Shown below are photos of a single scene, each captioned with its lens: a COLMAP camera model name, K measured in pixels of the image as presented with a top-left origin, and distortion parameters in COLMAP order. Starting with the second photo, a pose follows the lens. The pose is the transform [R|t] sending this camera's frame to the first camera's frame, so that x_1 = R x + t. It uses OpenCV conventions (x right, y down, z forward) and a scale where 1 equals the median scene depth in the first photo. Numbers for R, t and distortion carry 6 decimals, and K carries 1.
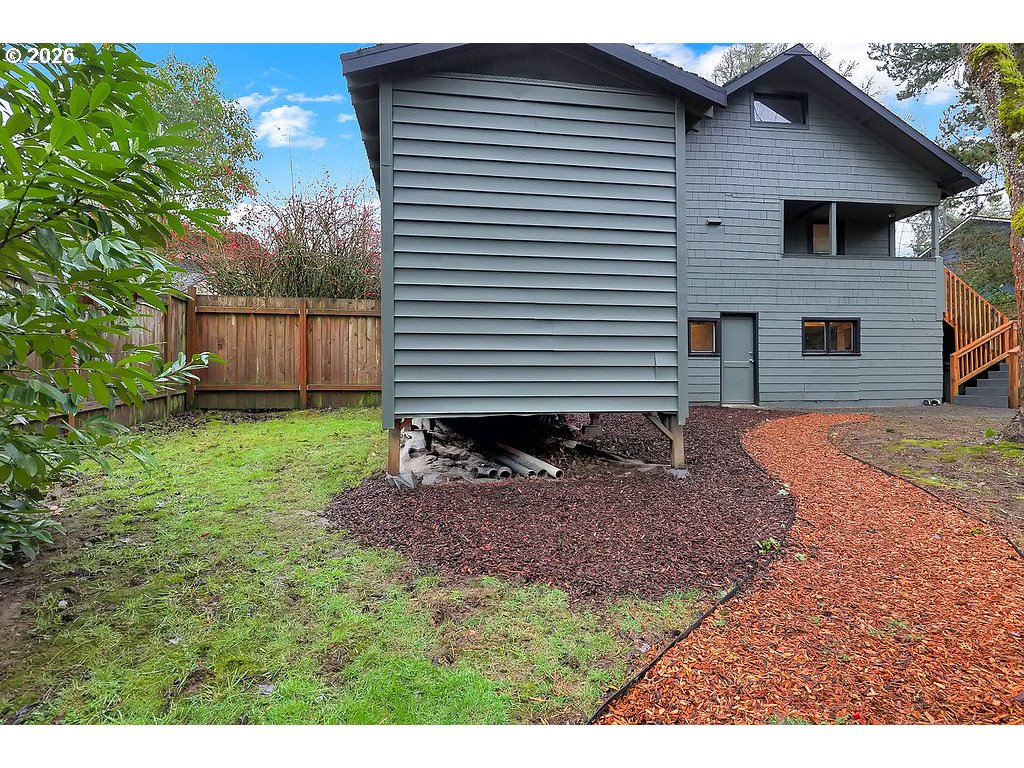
lens RADIAL K [[508.0, 0, 515.2], [0, 508.0, 389.2], [0, 0, 1]] dist [0.001651, 0.000127]
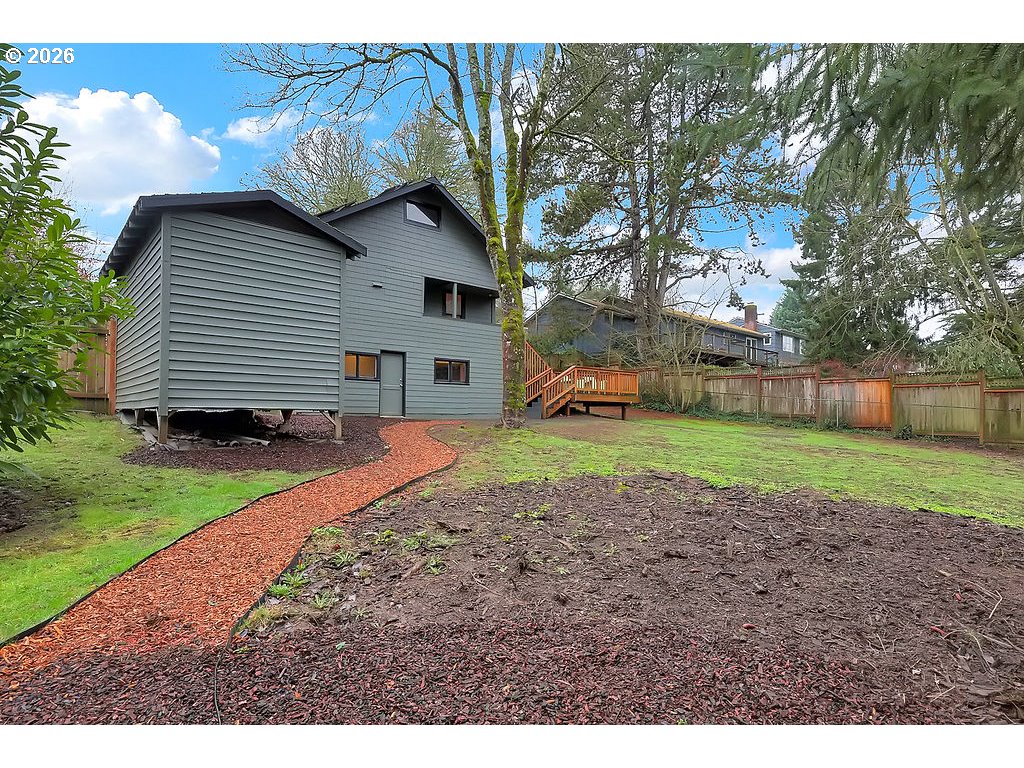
lens RADIAL K [[508.0, 0, 515.2], [0, 508.0, 389.2], [0, 0, 1]] dist [0.001651, 0.000127]
pose [[0.820021, 0.035386, 0.571239, -0.082976], [-0.010410, 0.998844, -0.046931, 0.017889], [-0.572239, 0.032537, 0.819441, -0.341717]]
